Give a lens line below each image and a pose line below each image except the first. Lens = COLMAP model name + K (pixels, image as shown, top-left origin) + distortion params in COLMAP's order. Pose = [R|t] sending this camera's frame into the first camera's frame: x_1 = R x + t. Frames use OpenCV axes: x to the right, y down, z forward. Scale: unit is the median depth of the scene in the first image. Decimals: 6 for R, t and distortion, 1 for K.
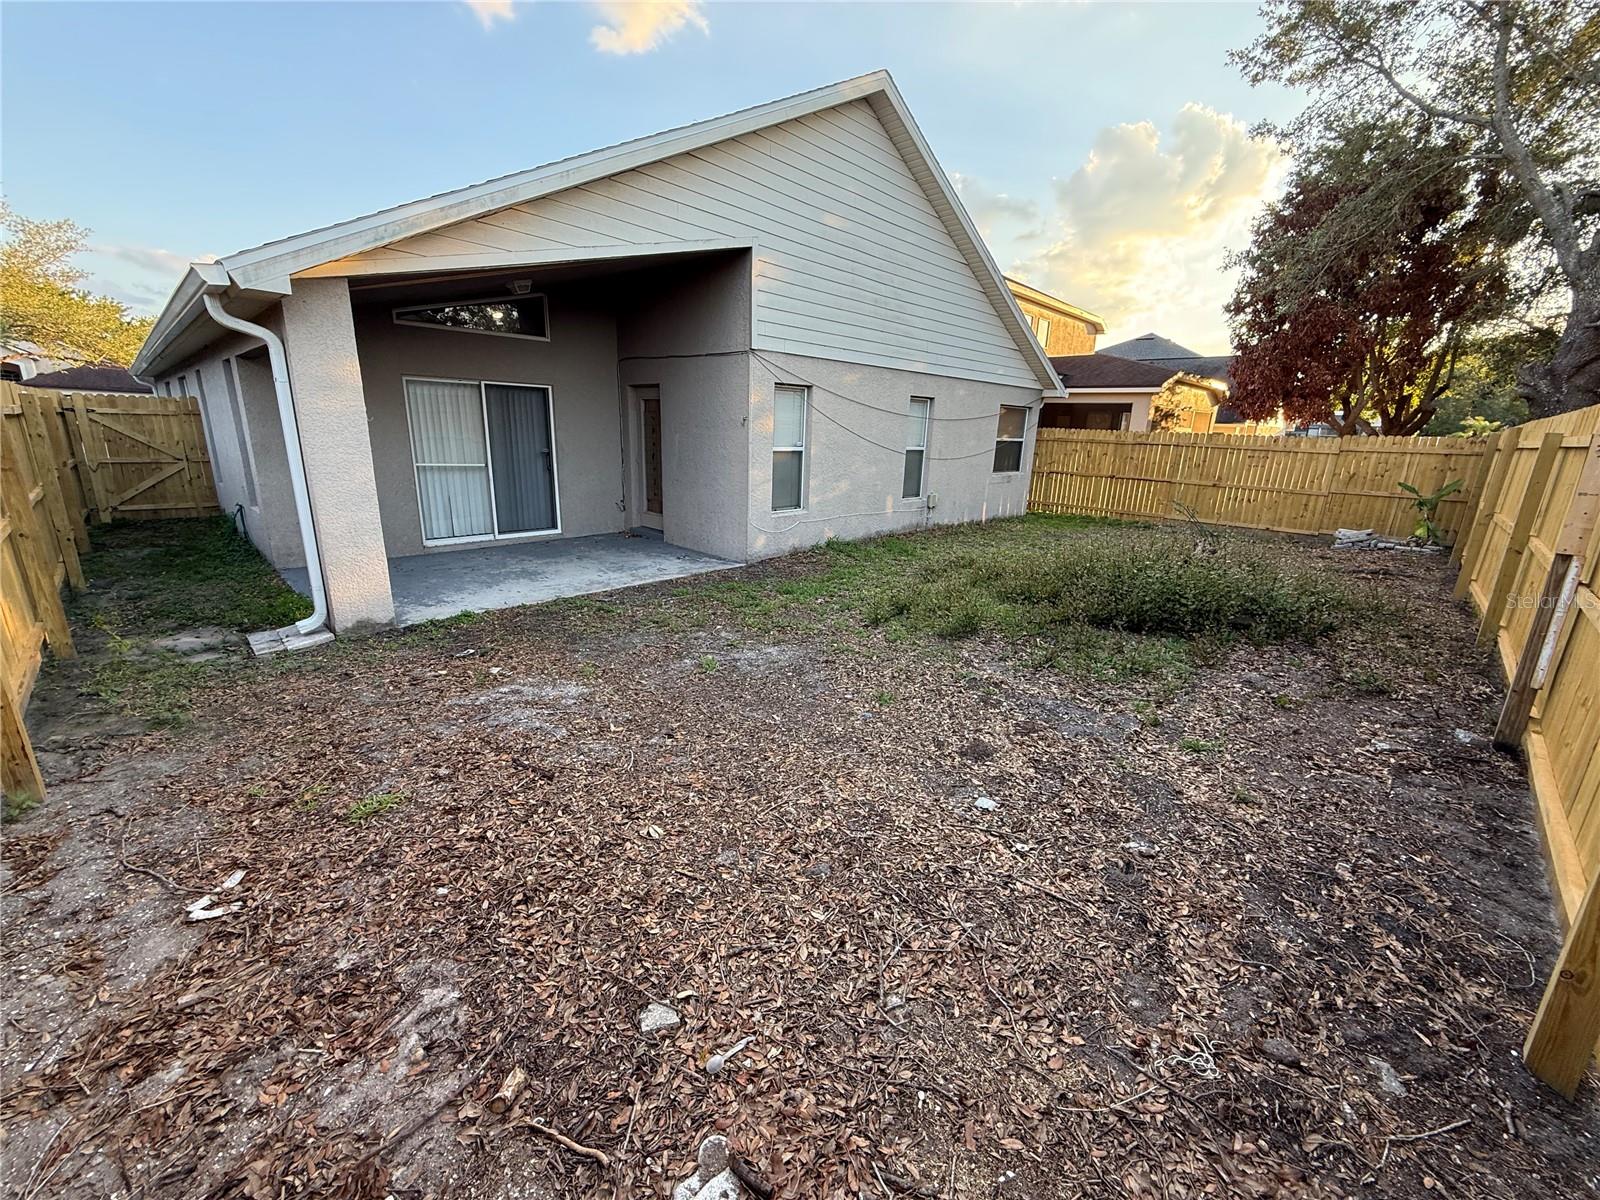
lens RADIAL K [[636.2, 0, 796.4], [0, 636.2, 602.4], [0, 0, 1]] dist [0.000597, -0.000129]
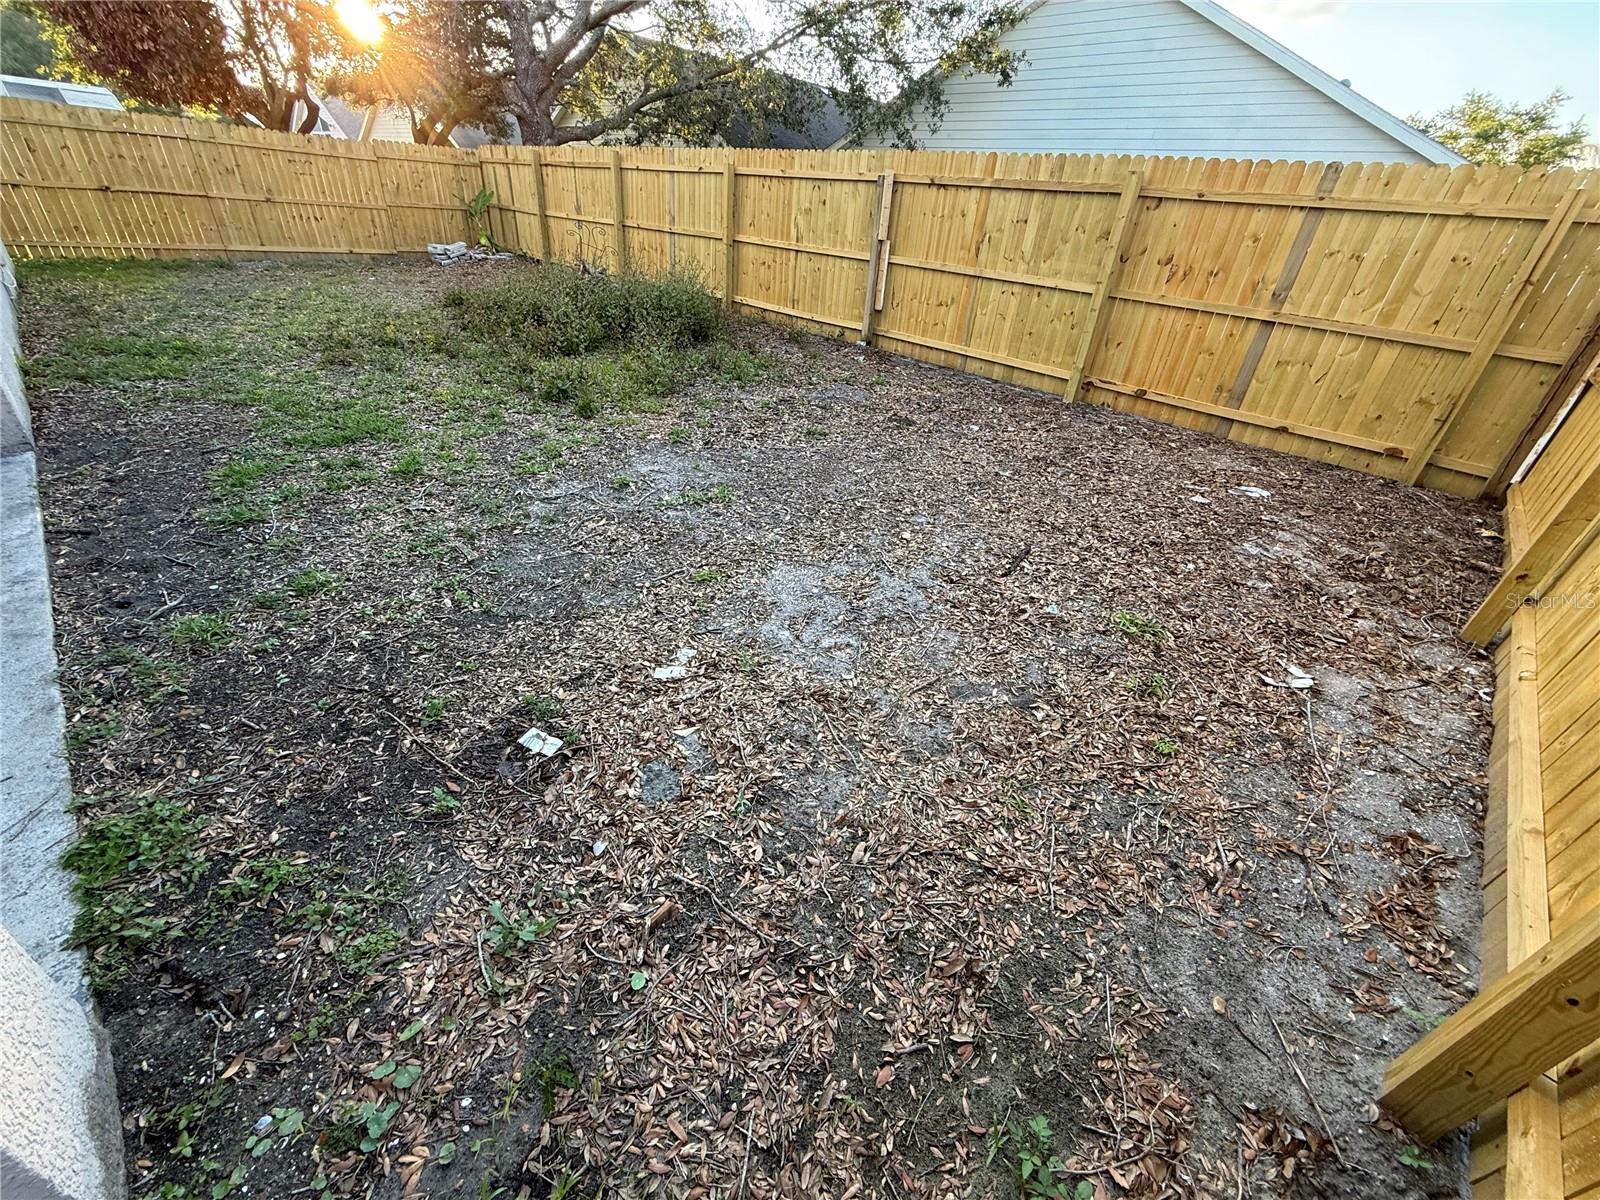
lens RADIAL K [[636.2, 0, 796.4], [0, 636.2, 602.4], [0, 0, 1]] dist [0.000597, -0.000129]
pose [[0.022636, -0.554514, 0.831867, -0.786597], [0.195067, 0.818537, 0.540320, -0.180127], [-0.980529, 0.150039, 0.126696, 0.739199]]
